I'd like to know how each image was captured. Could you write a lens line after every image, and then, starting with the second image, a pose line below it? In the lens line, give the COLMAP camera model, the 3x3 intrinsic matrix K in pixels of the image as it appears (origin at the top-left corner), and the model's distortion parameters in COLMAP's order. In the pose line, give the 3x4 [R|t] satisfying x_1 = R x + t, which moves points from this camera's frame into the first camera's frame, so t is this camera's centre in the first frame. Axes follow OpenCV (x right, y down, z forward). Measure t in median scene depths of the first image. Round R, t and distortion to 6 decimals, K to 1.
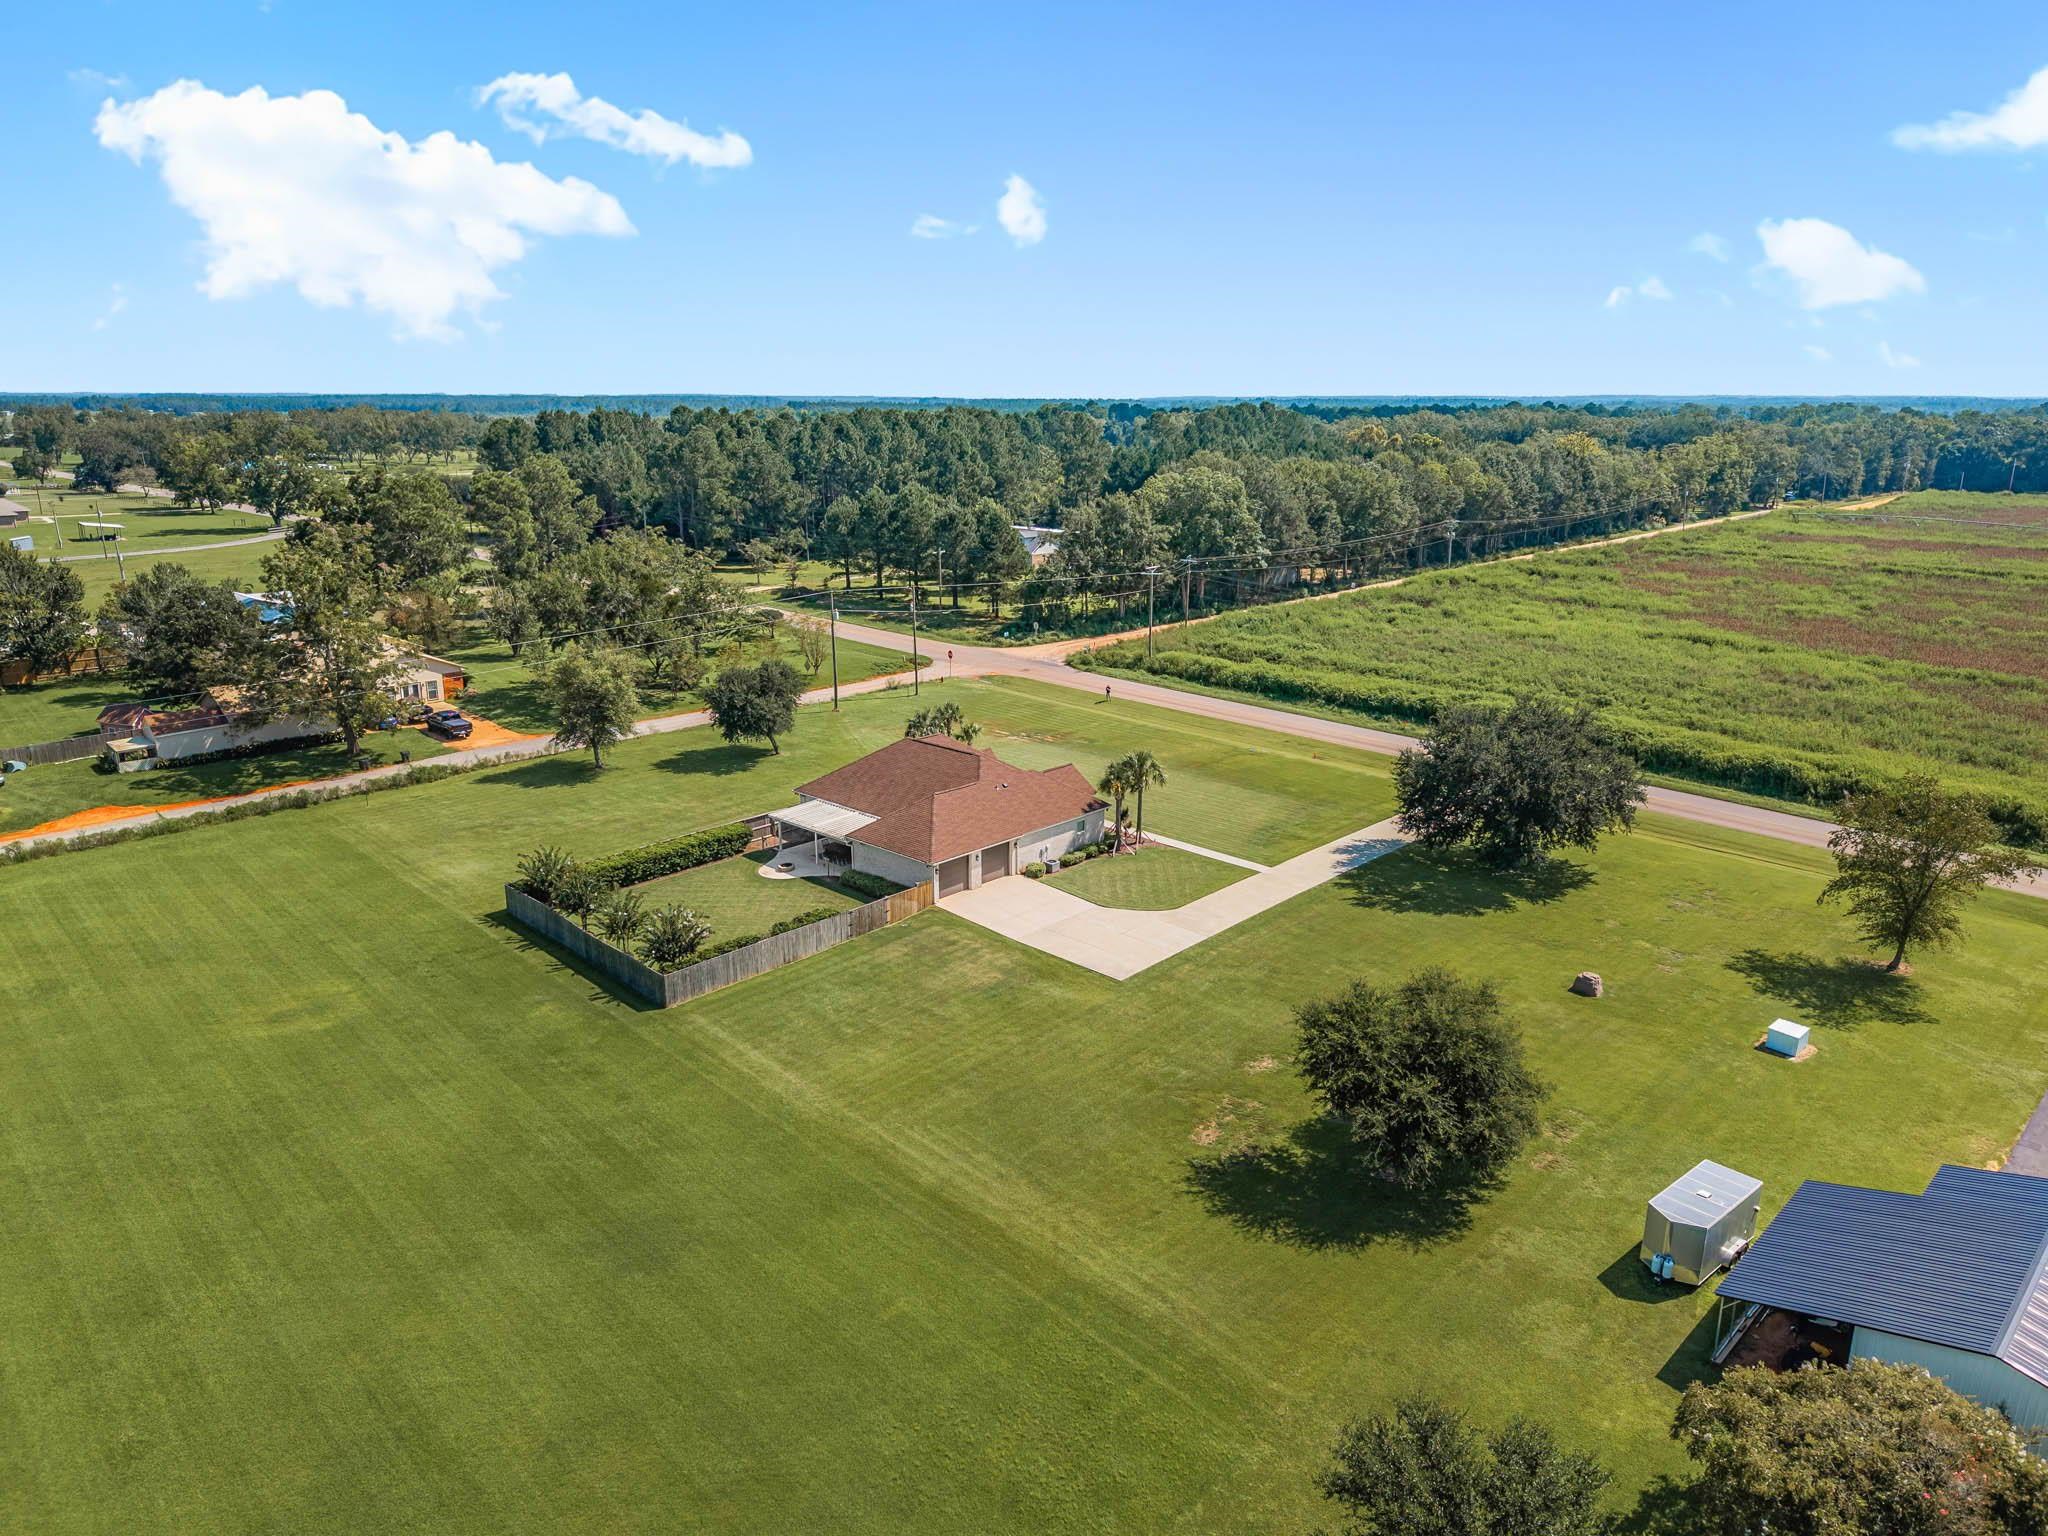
lens RADIAL K [[1370.5, 0, 1024.0], [0, 1370.5, 768.0], [0, 0, 1]] dist [0.019701, -0.017083]
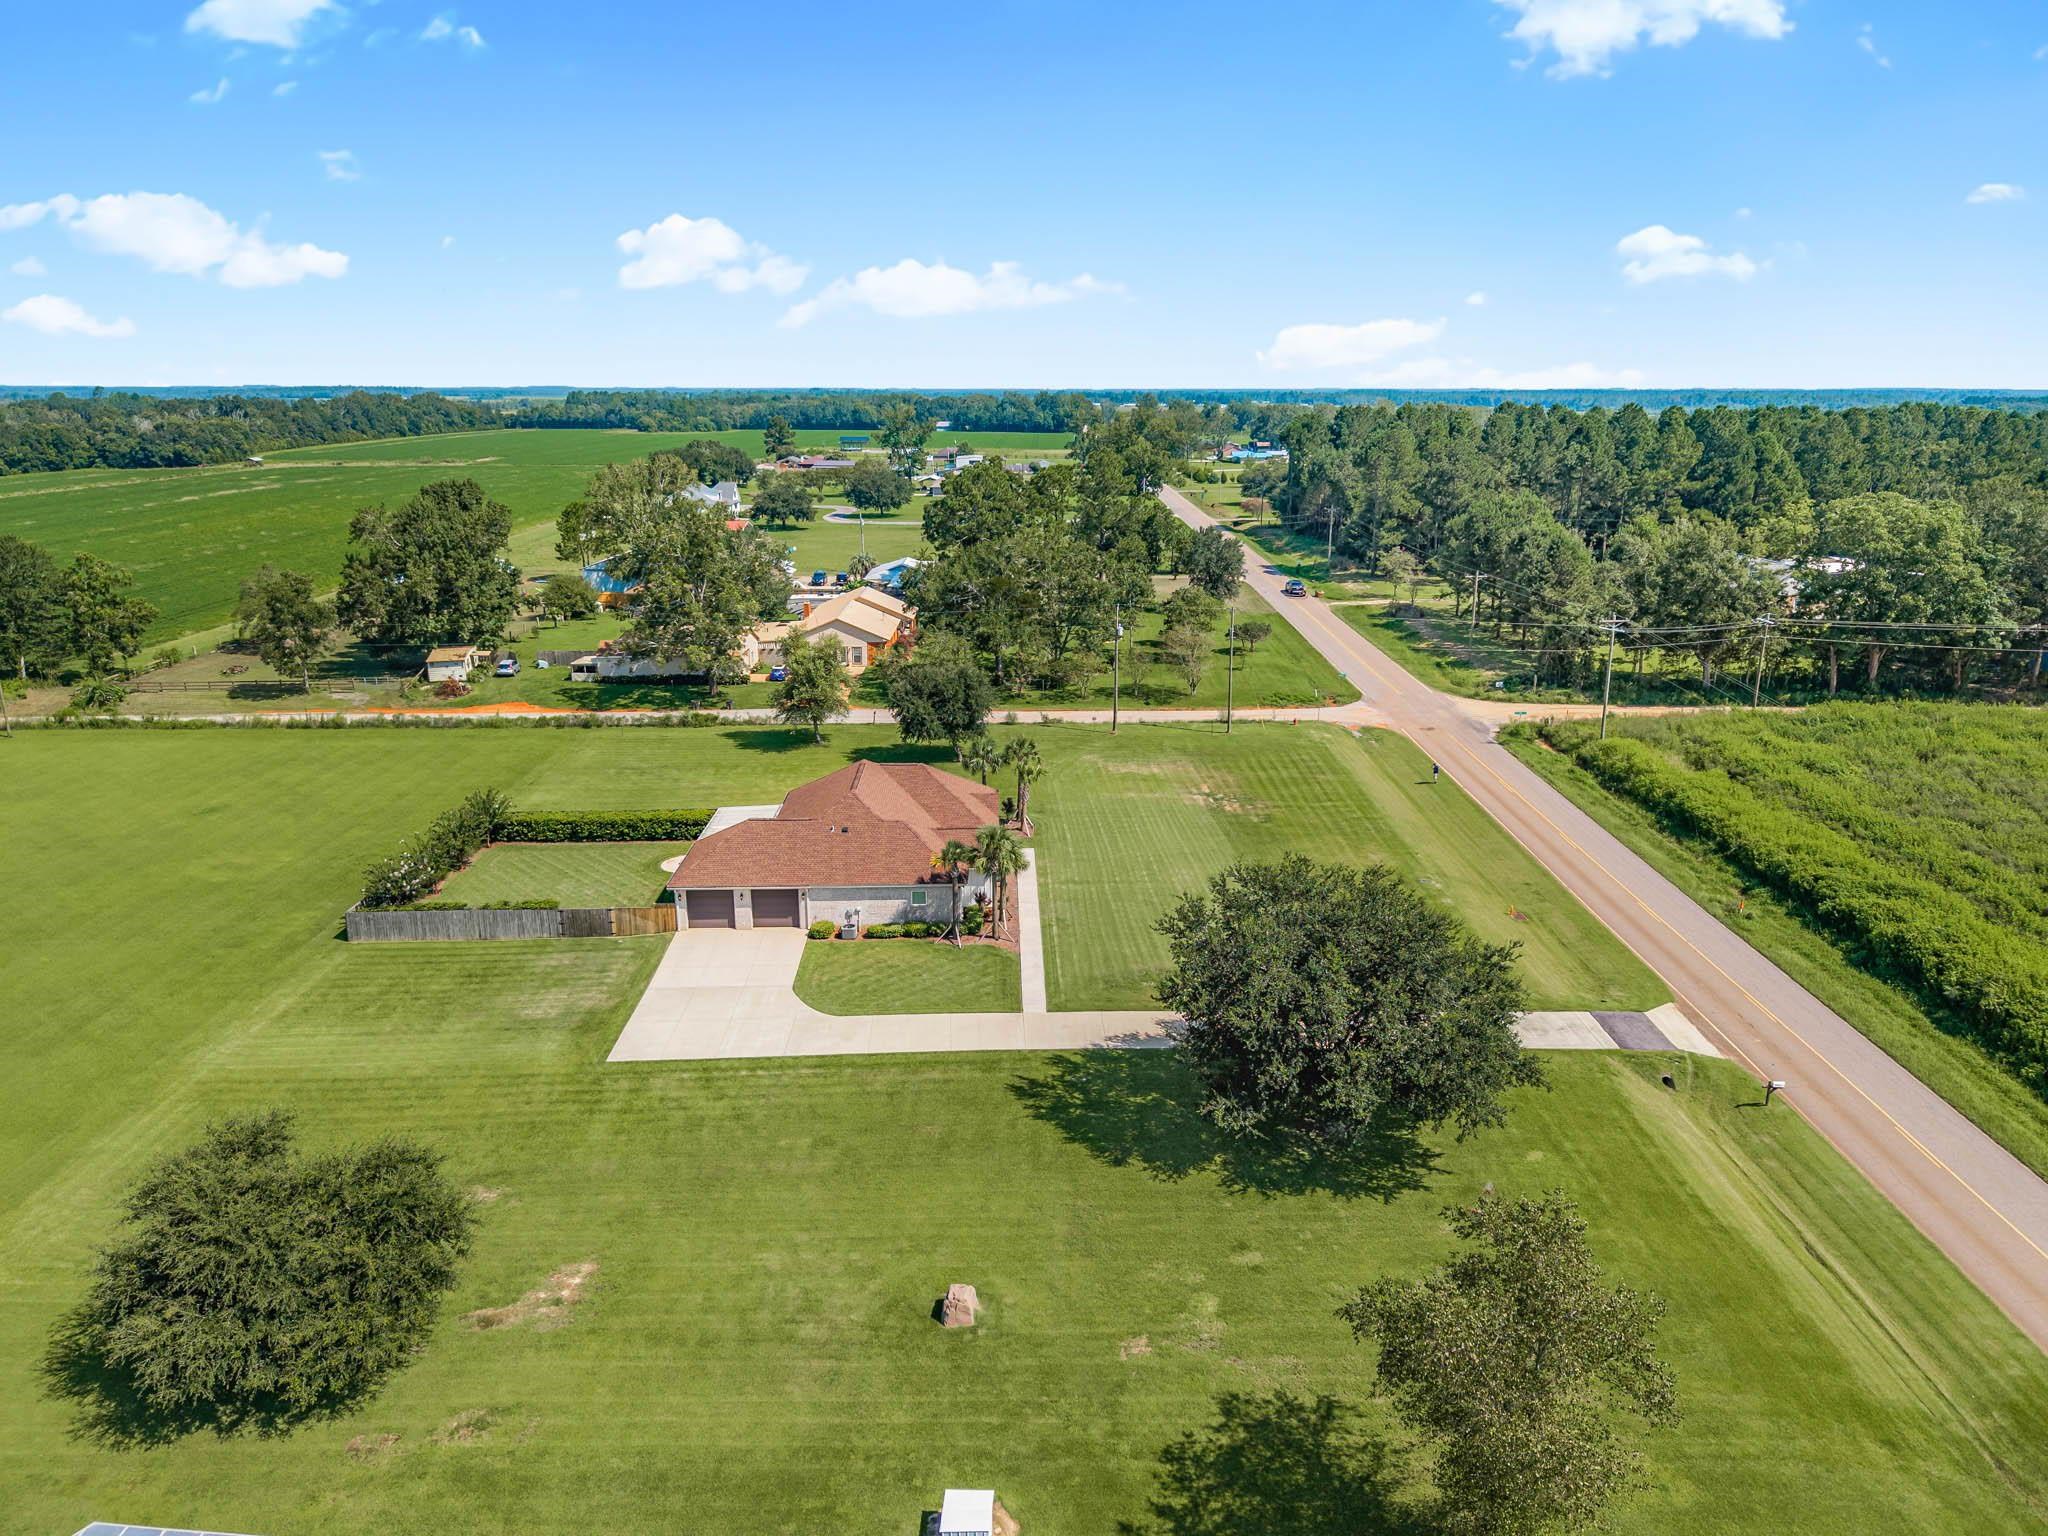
lens RADIAL K [[1318.2, 0, 1024.0], [0, 1318.2, 768.0], [0, 0, 1]] dist [0.015774, -0.000324]
pose [[0.706841, 0.196160, -0.679630, 0.591040], [-0.183871, 0.978706, 0.091249, -0.118526], [0.683057, 0.060465, 0.727858, 0.383987]]
